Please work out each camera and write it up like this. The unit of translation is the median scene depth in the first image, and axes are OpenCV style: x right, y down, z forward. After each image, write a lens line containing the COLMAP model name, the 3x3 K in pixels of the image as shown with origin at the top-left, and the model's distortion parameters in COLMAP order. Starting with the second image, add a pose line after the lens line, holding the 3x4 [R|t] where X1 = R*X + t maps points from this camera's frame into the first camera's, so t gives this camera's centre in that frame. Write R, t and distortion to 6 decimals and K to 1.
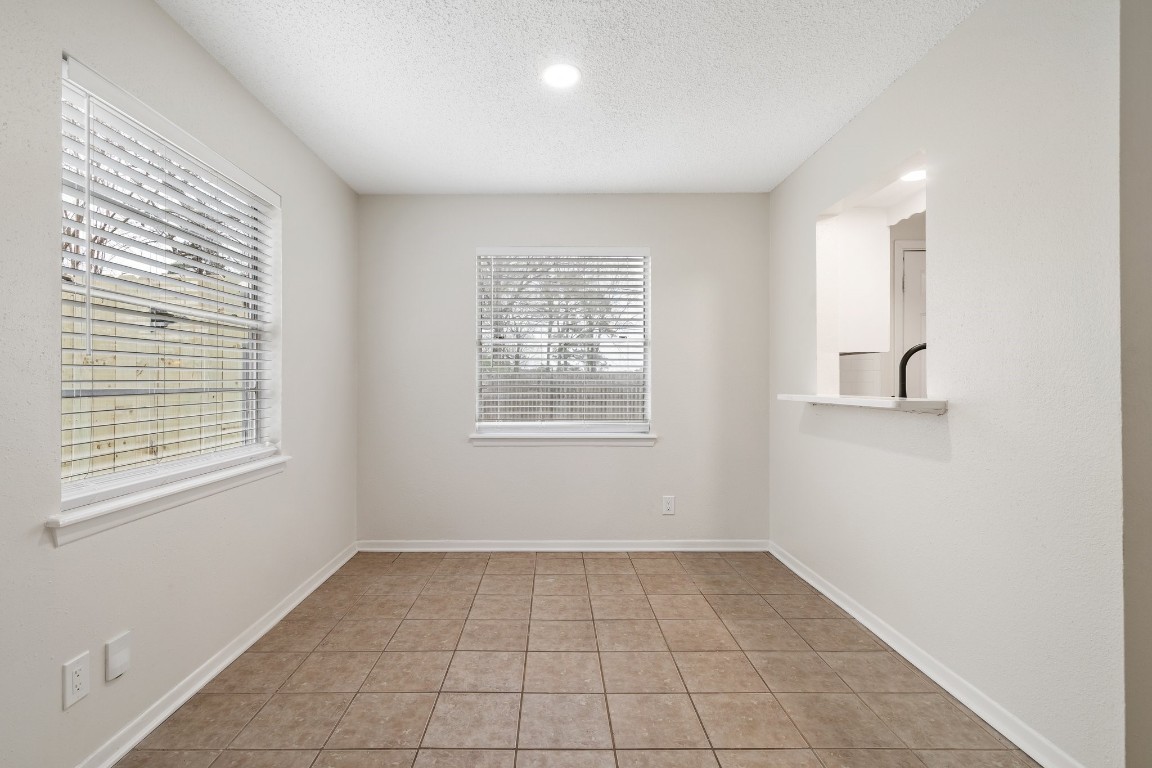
lens RADIAL K [[535.5, 0, 573.2], [0, 535.5, 380.7], [0, 0, 1]] dist [-0.005196, 0.001097]
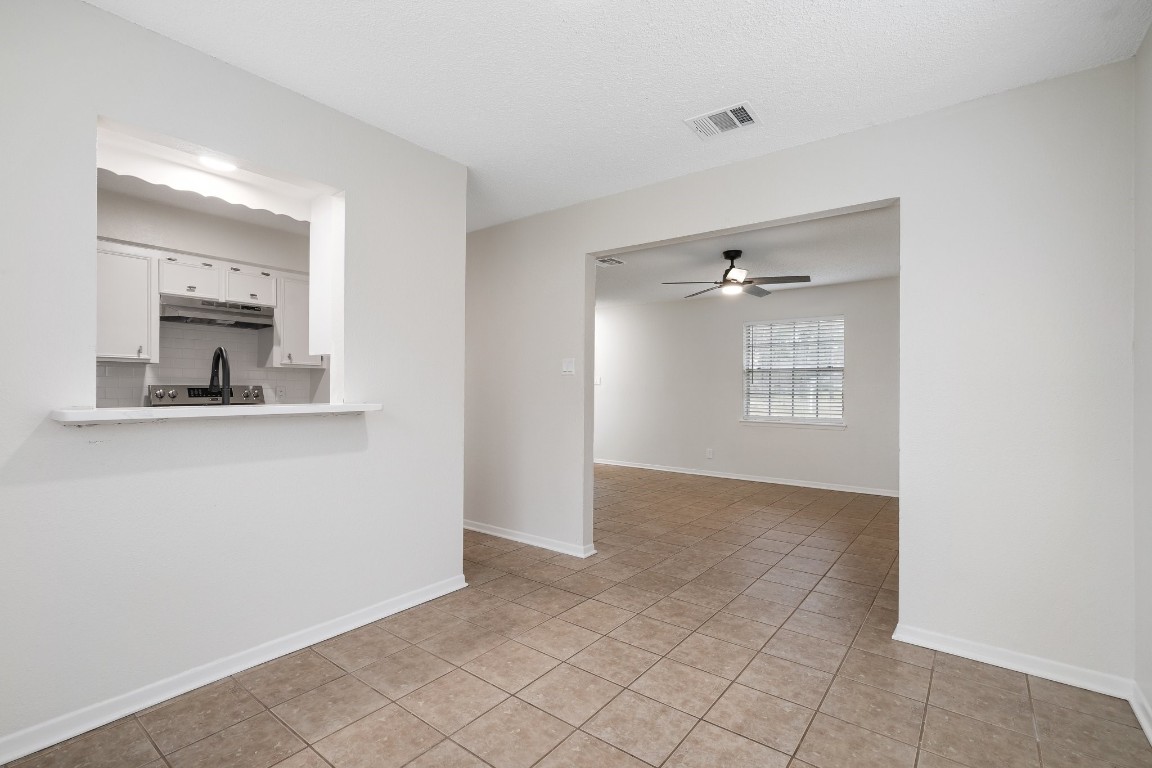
lens RADIAL K [[535.5, 0, 557.4], [0, 535.5, 393.9], [0, 0, 1]] dist [-0.005196, 0.001097]
pose [[-0.751782, -0.012197, 0.659299, -0.493791], [-0.002054, 0.999867, 0.016156, -0.001484], [-0.659408, 0.010791, -0.751708, 1.651265]]
